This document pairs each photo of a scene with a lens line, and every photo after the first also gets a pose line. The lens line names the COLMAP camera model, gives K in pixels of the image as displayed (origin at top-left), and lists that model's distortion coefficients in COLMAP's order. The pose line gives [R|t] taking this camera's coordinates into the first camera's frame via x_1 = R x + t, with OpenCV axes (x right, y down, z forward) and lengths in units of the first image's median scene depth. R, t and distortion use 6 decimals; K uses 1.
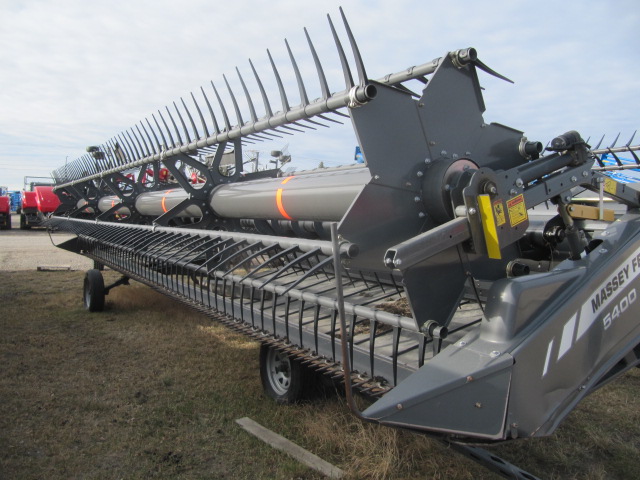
lens RADIAL K [[514.9, 0, 318.4], [0, 514.9, 242.4], [0, 0, 1]] dist [-0.042132, 0.003569]
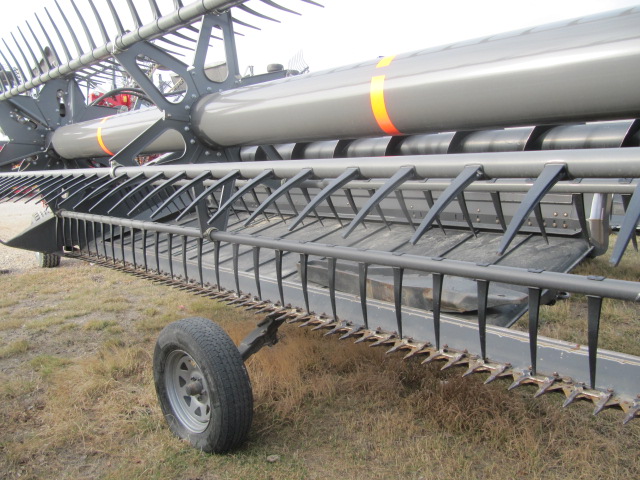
lens RADIAL K [[514.9, 0, 323.2], [0, 514.9, 239.3], [0, 0, 1]] dist [-0.042132, 0.003569]
pose [[0.965526, -0.113414, 0.234301, -0.219806], [0.079360, 0.985496, 0.149997, -0.018888], [-0.247914, -0.126232, 0.960523, 0.320443]]
